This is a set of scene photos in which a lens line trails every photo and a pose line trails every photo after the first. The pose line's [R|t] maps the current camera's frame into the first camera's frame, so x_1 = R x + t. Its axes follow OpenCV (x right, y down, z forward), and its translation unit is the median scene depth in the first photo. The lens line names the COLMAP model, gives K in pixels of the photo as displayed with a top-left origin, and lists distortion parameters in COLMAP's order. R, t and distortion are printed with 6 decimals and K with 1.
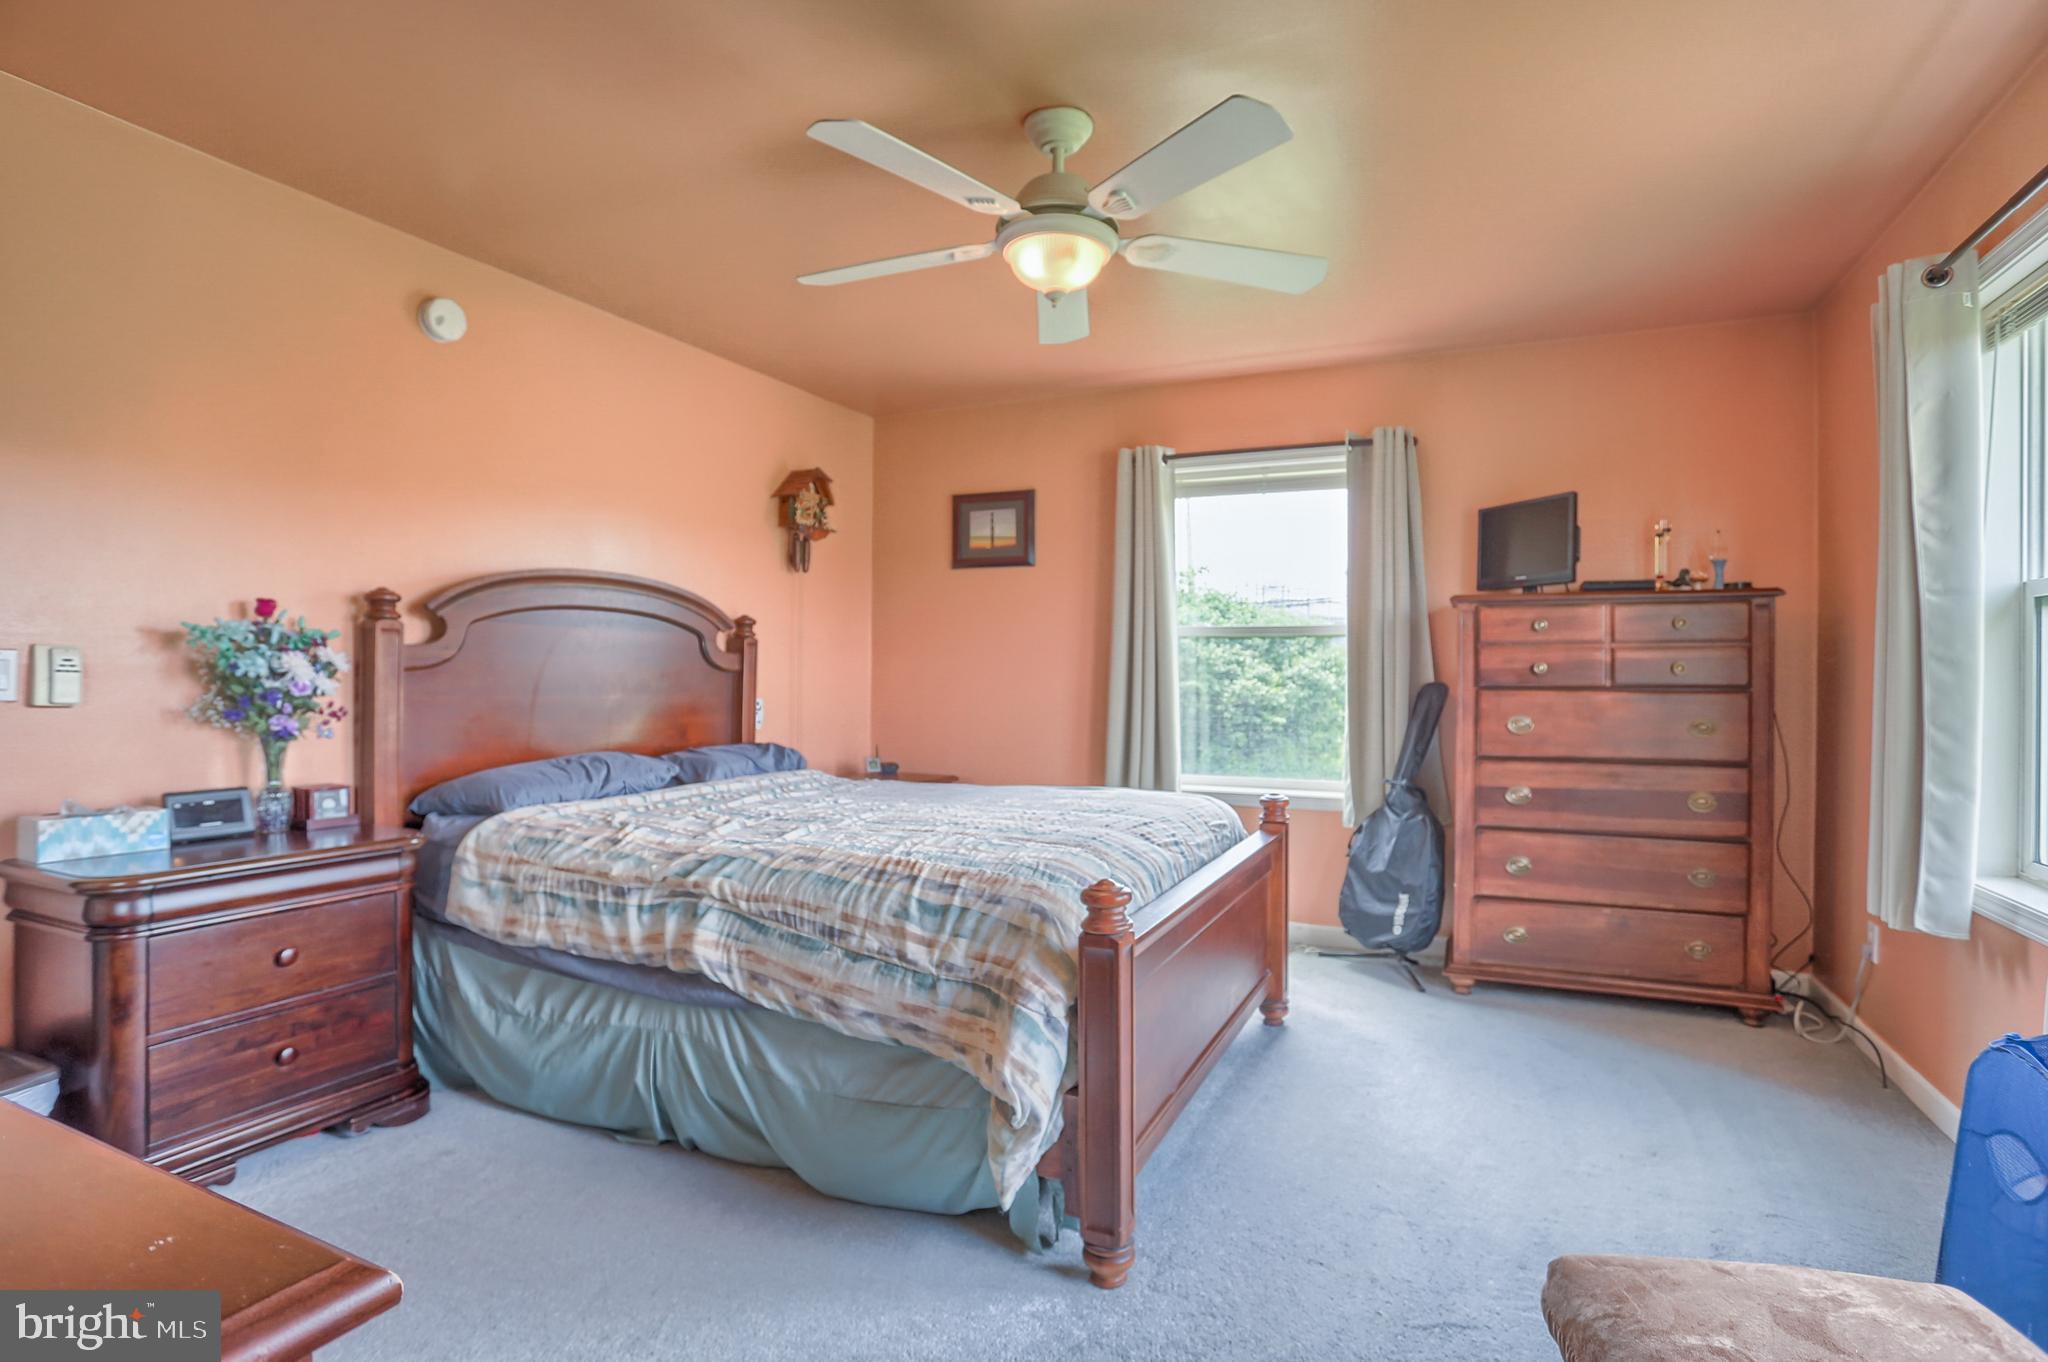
lens RADIAL K [[997.7, 0, 1022.2], [0, 997.7, 661.4], [0, 0, 1]] dist [-0.063215, 0.021967]
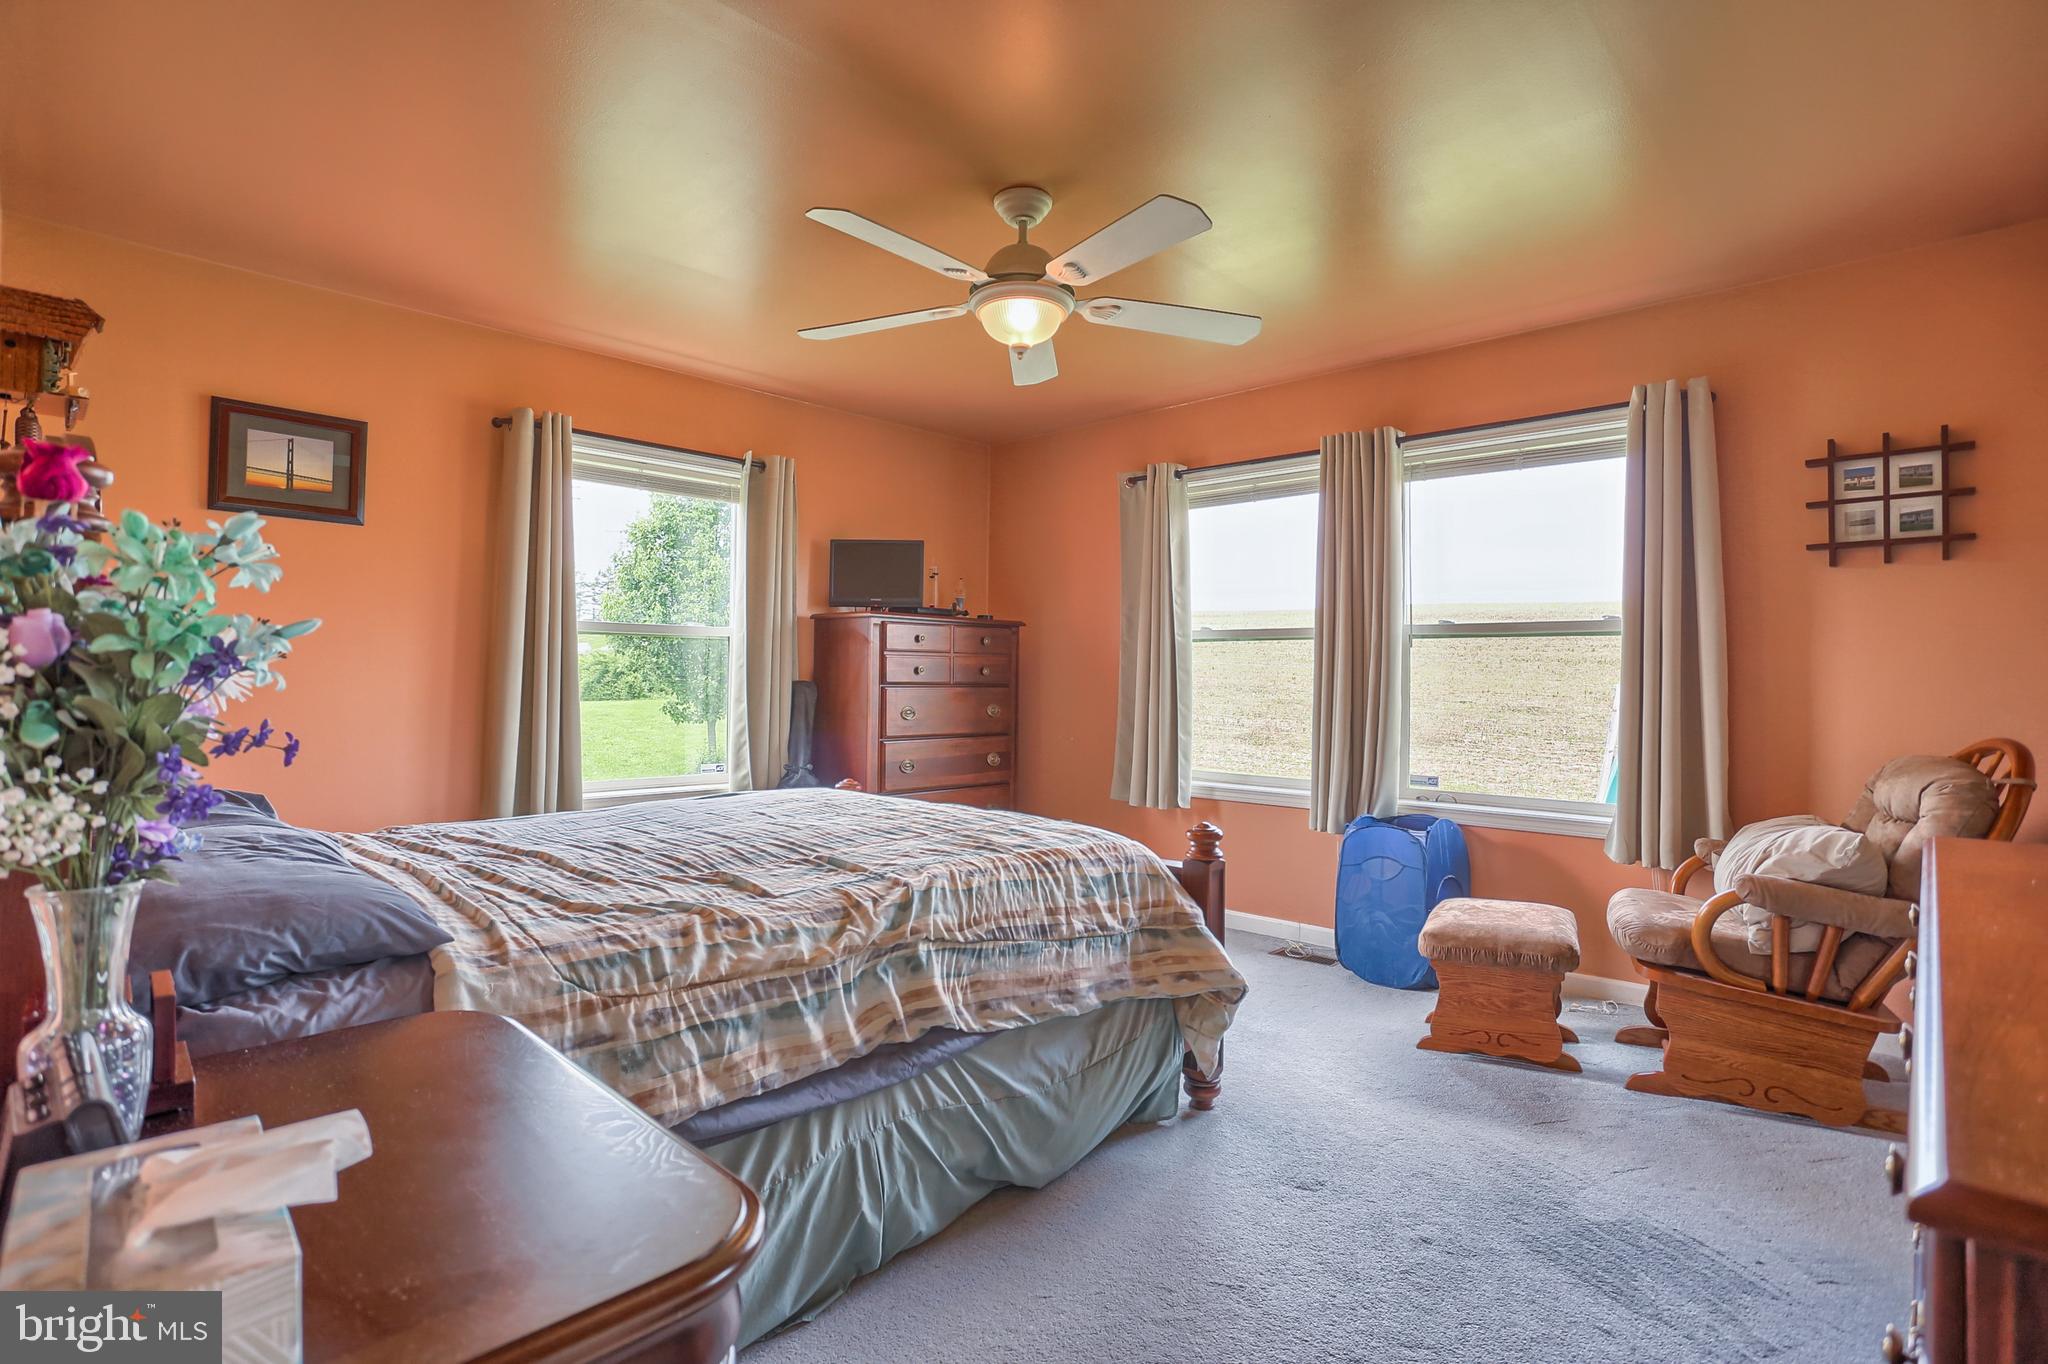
lens RADIAL K [[997.7, 0, 1022.2], [0, 997.7, 662.4], [0, 0, 1]] dist [-0.063215, 0.021967]
pose [[0.313139, 0.011272, 0.949640, -1.057312], [-0.018867, 0.999806, -0.005646, 0.001850], [-0.949520, -0.016149, 0.313291, 0.629083]]
